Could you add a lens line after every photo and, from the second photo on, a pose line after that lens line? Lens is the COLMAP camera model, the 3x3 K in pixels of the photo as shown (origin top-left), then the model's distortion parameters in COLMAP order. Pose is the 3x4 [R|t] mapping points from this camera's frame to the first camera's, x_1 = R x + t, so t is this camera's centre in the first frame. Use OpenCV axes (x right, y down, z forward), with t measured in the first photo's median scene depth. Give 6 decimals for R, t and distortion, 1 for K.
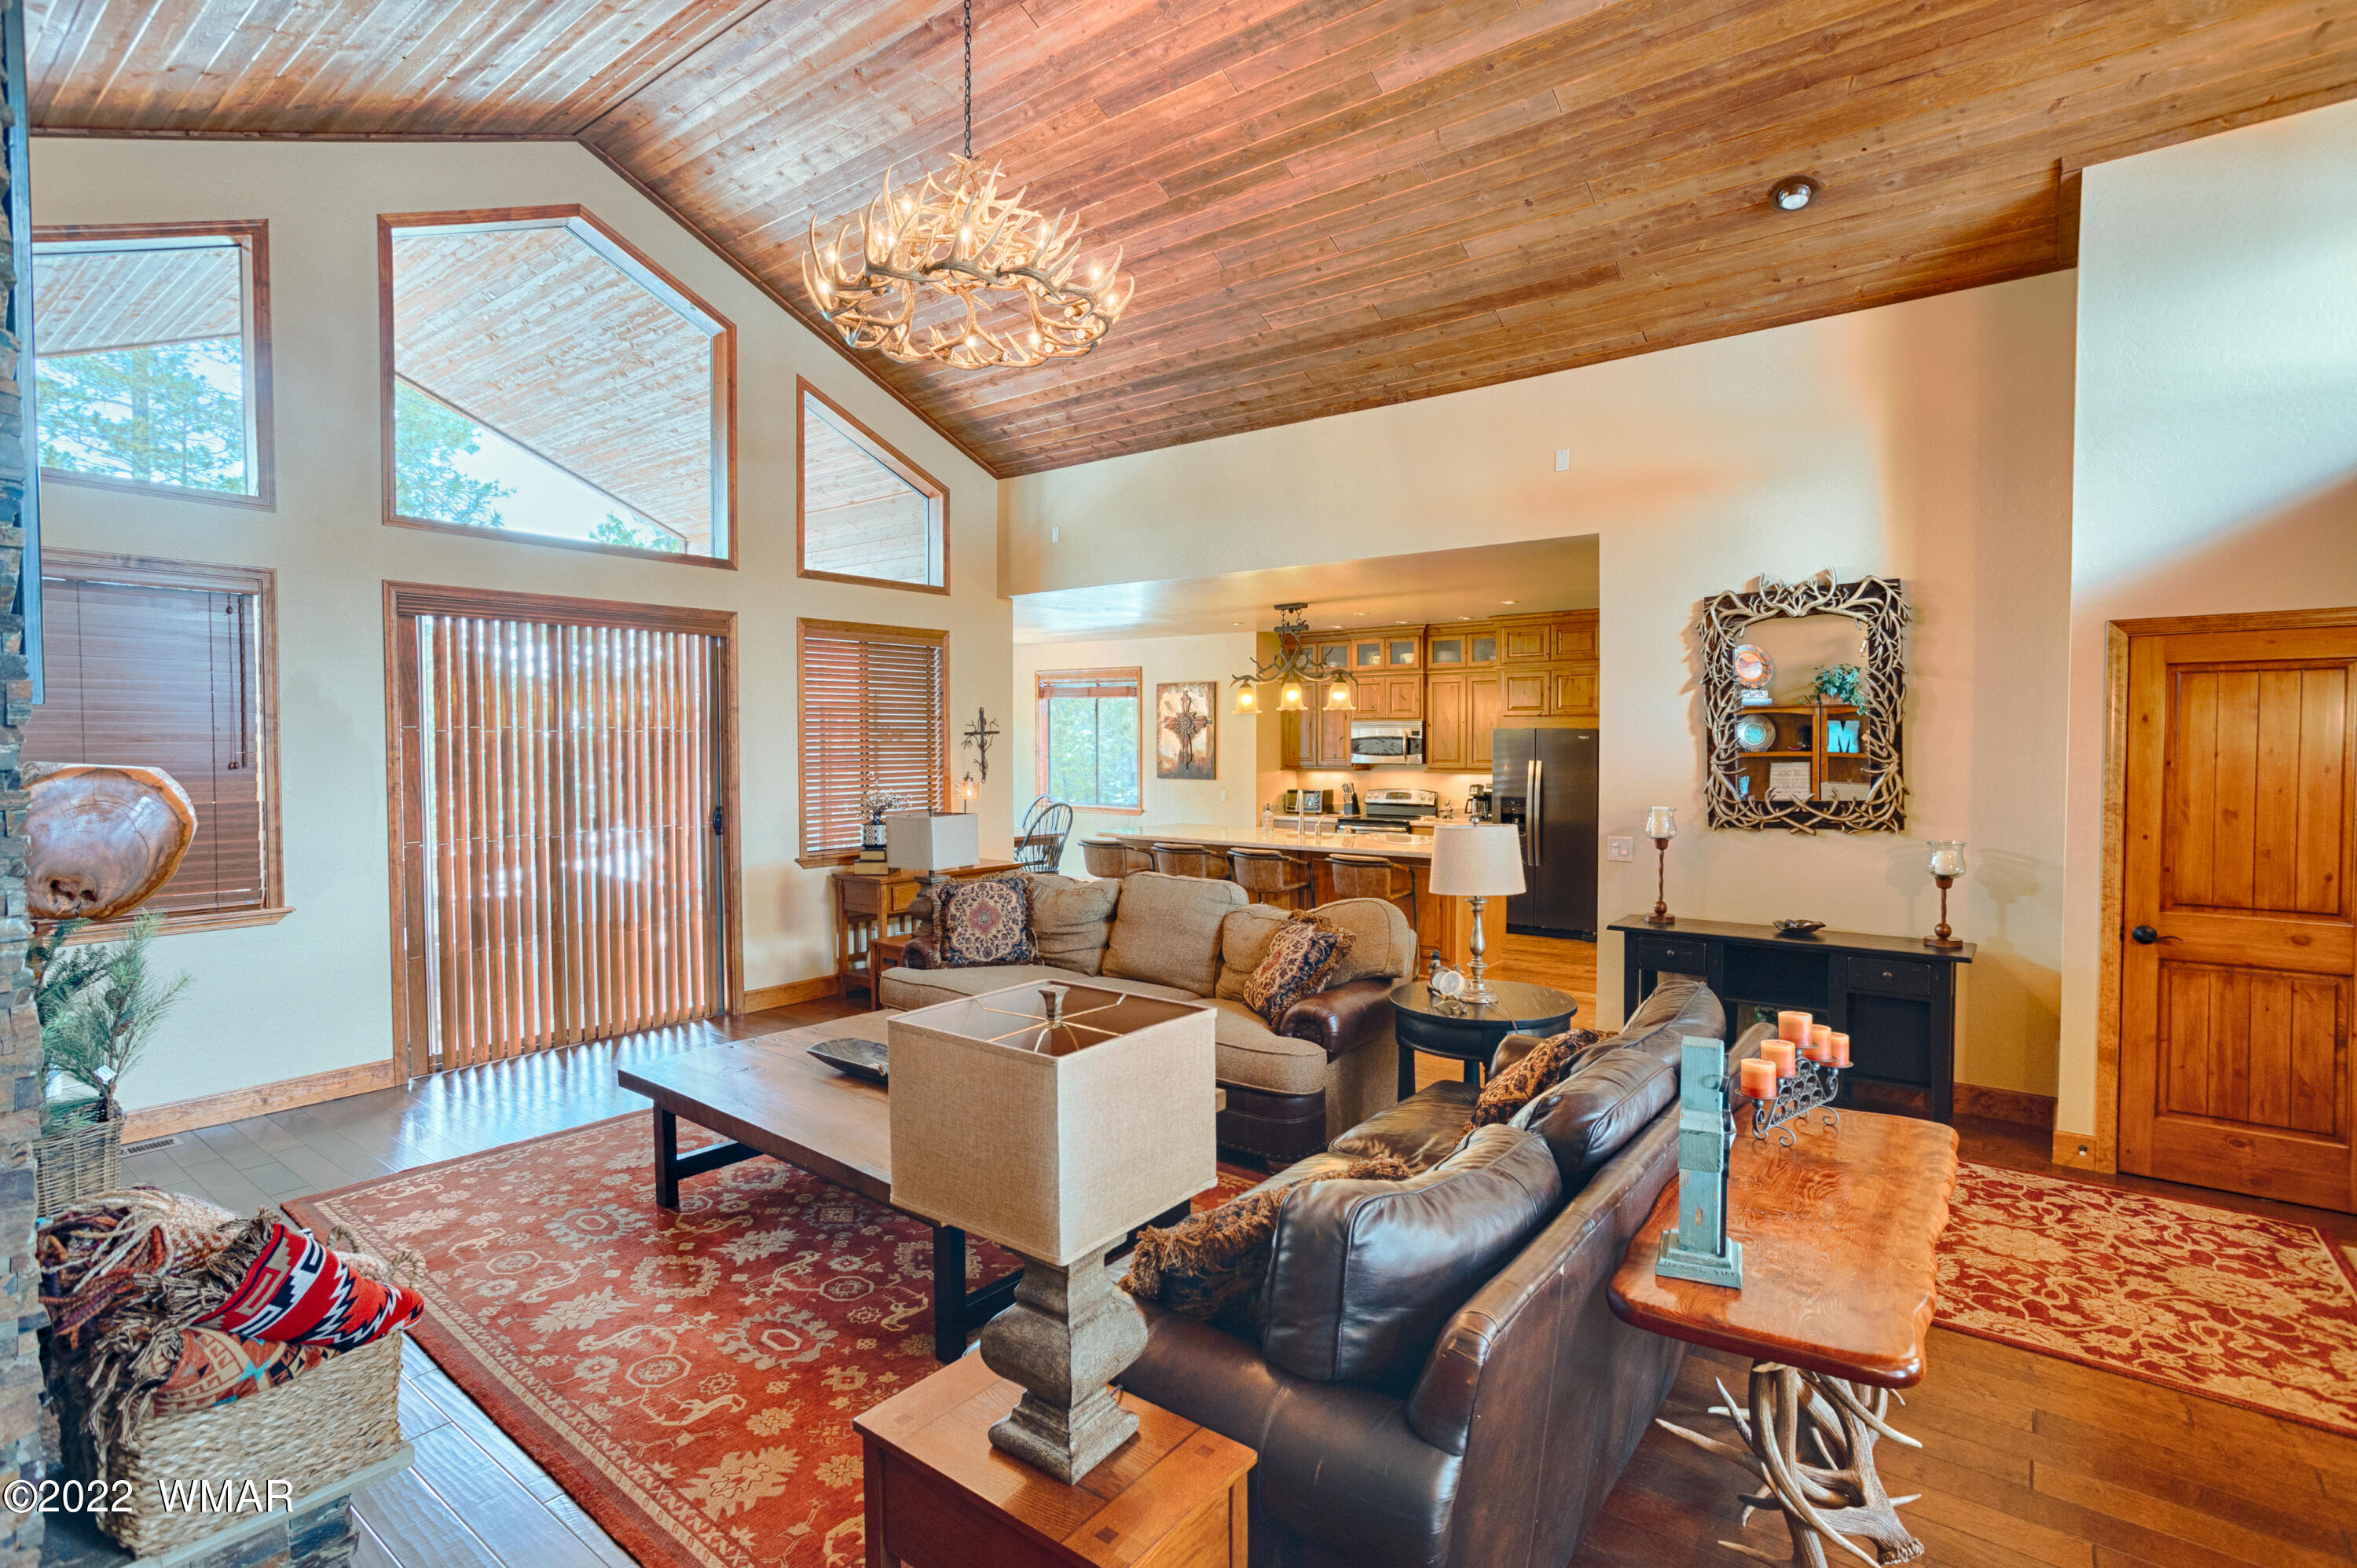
lens RADIAL K [[1135.2, 0, 1183.1], [0, 1135.2, 773.6], [0, 0, 1]] dist [-0.017566, 0.002443]
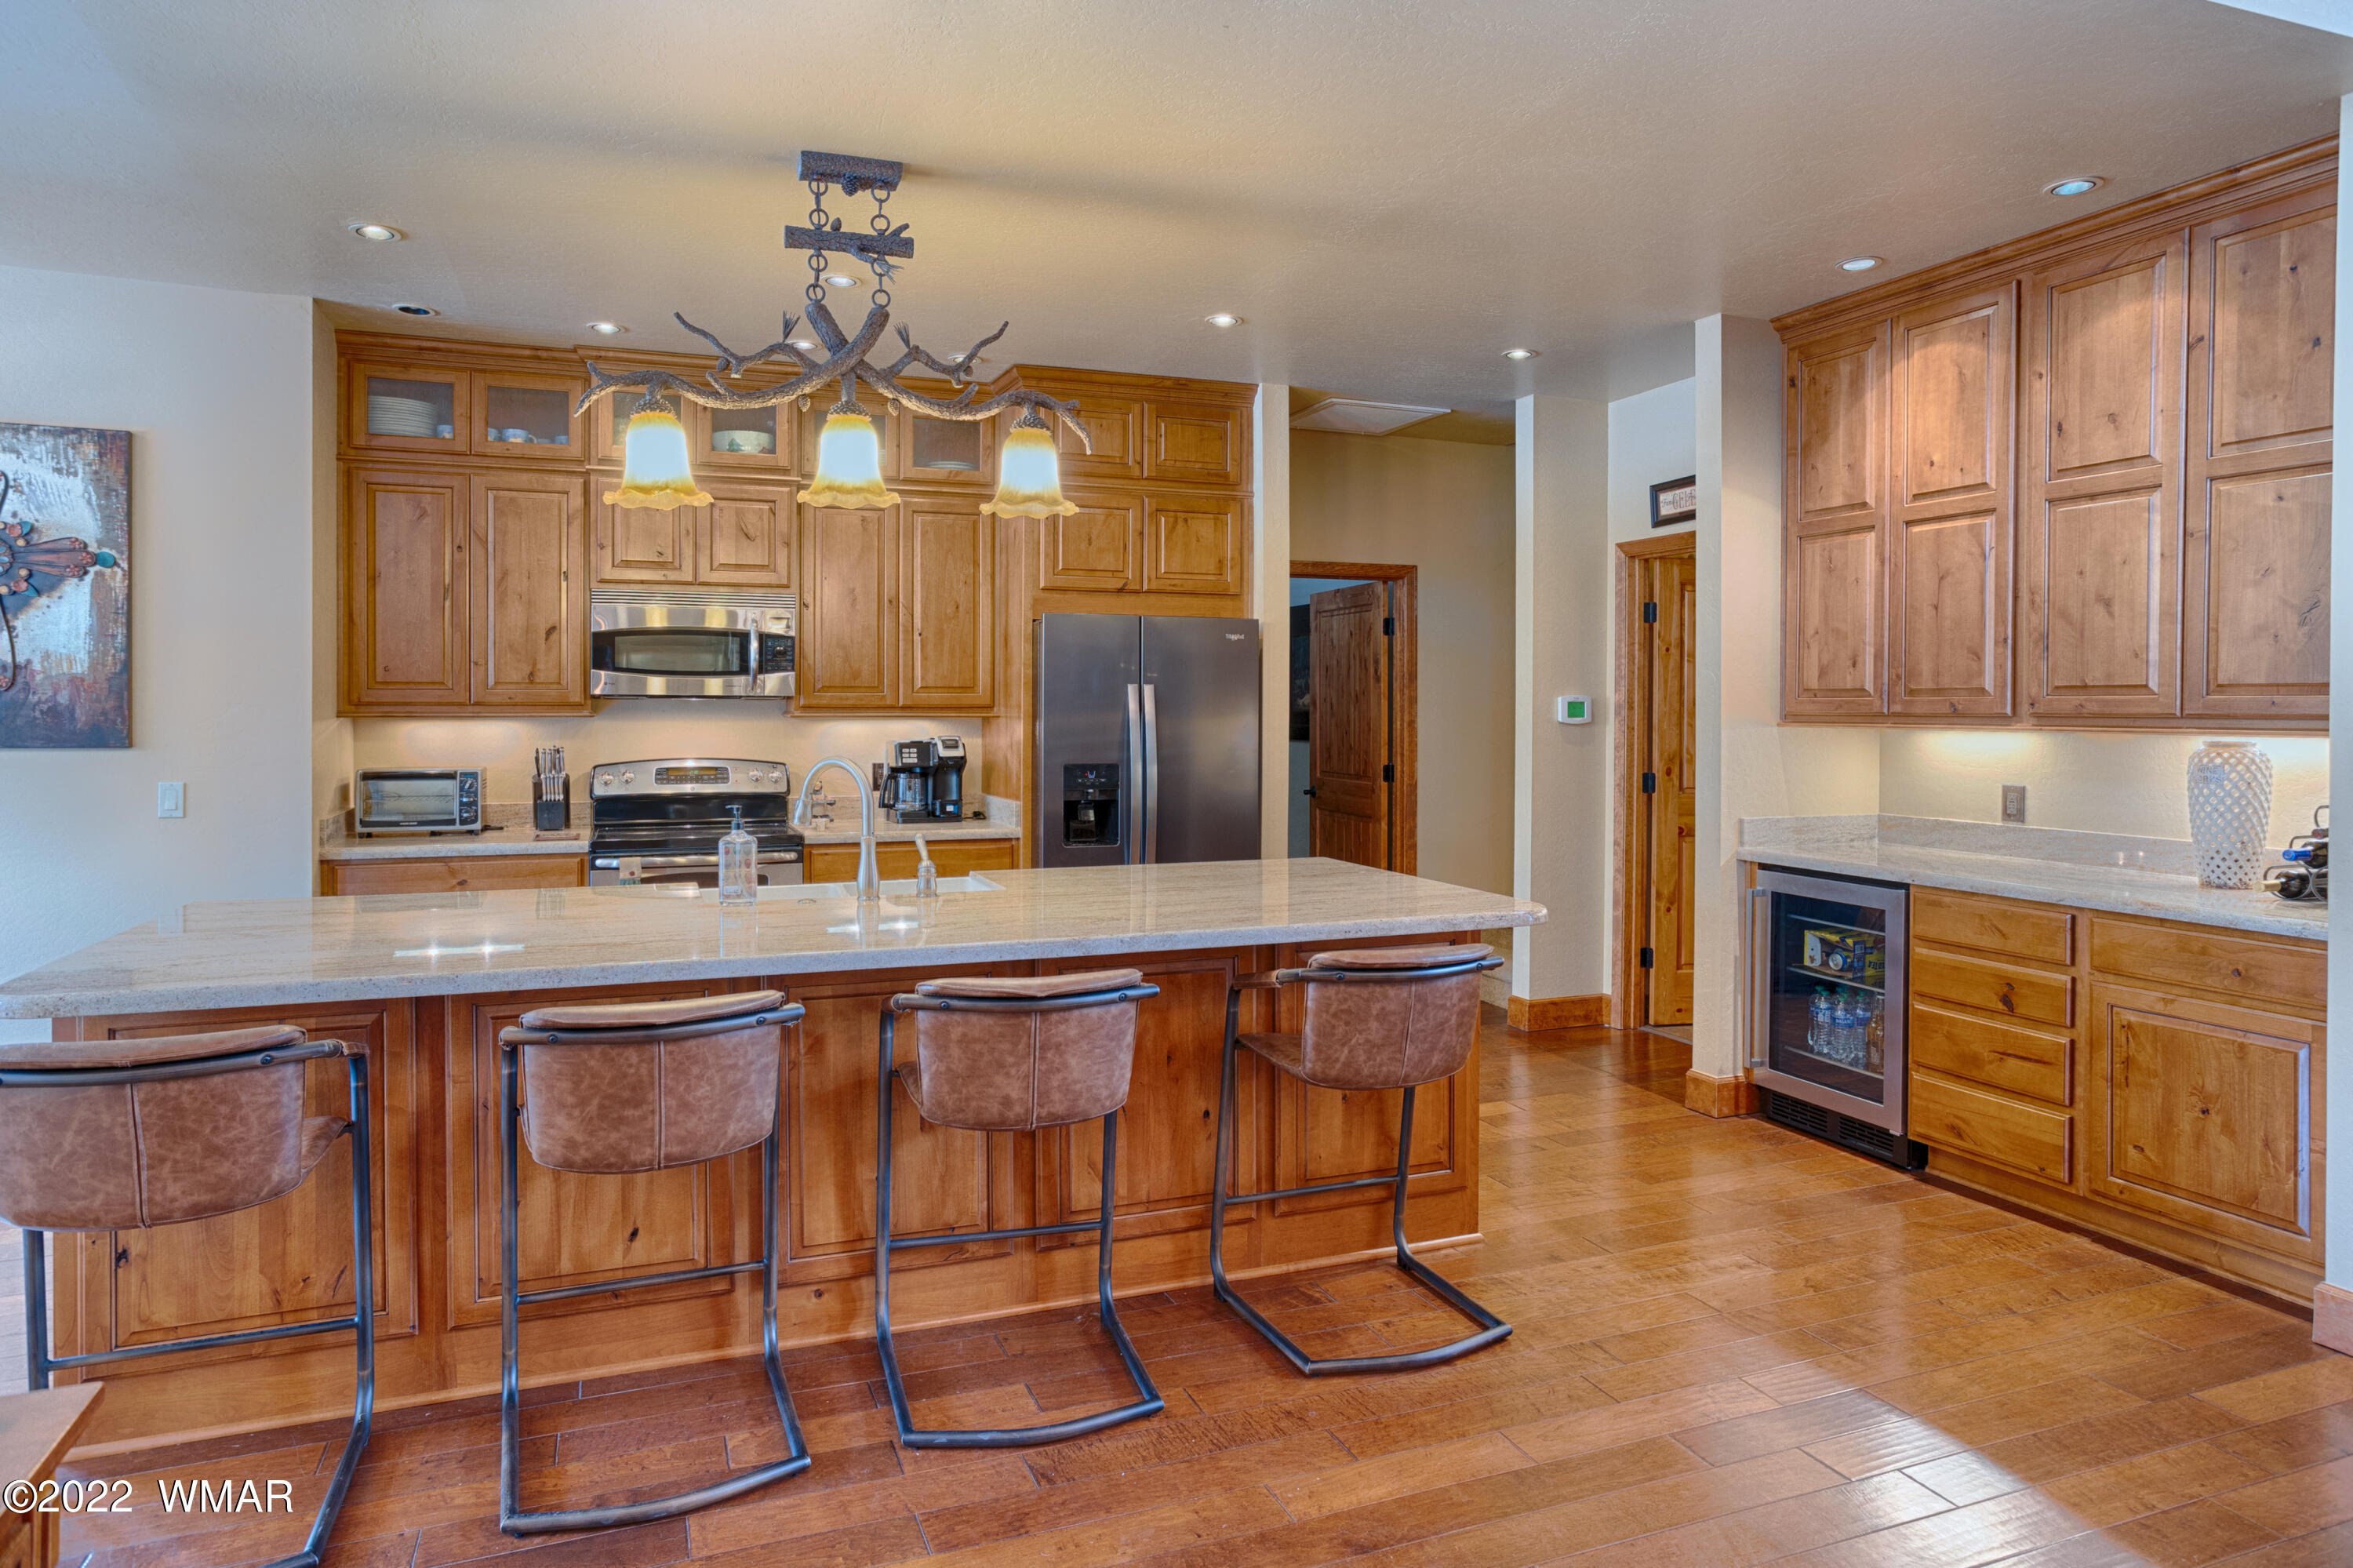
lens RADIAL K [[1391.0, 0, 1134.9], [0, 1391.0, 716.4], [0, 0, 1]] dist [-0.025531, 0.027522]
pose [[0.530613, -0.001971, 0.847612, -0.309188], [0.020562, 0.999733, -0.010547, 0.012964], [-0.847365, 0.023025, 0.530511, 1.209322]]
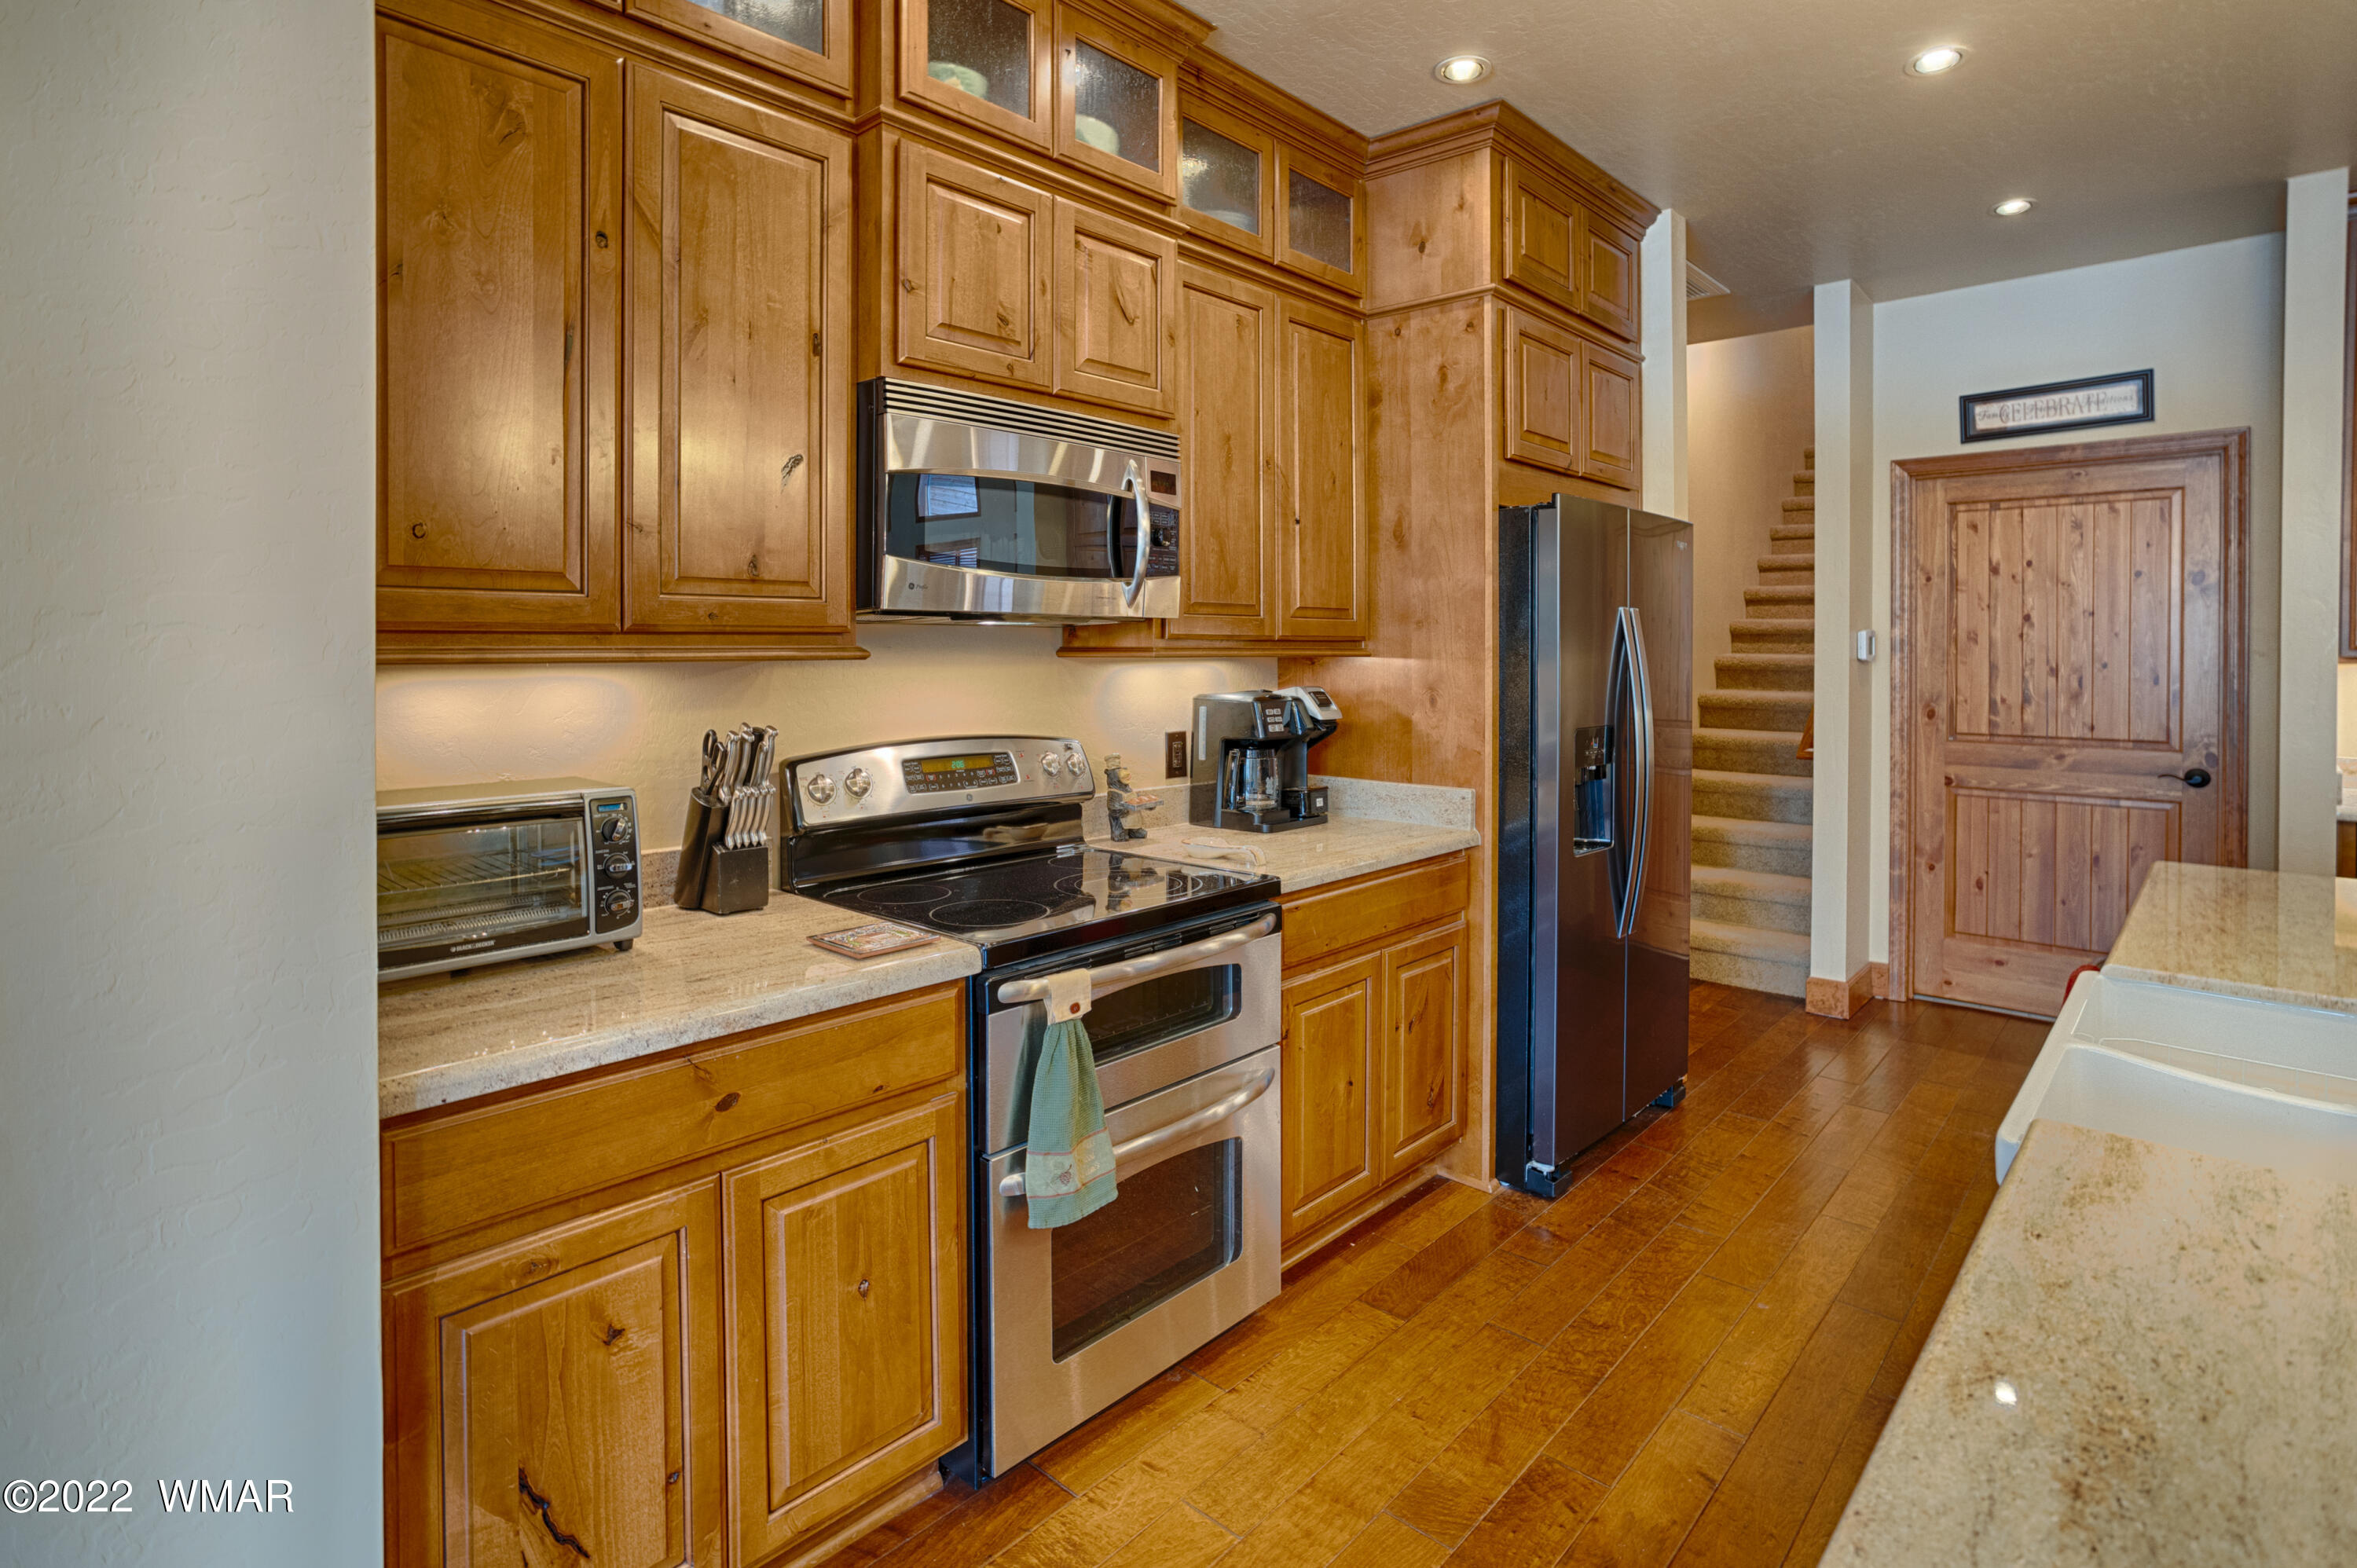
lens RADIAL K [[1135.2, 0, 1053.9], [0, 1135.2, 661.8], [0, 0, 1]] dist [-0.017566, 0.002443]
pose [[0.105791, -0.009611, 0.994342, -0.032774], [0.026237, 0.999632, 0.006871, -0.005970], [-0.994042, 0.025362, 0.106004, 1.983301]]
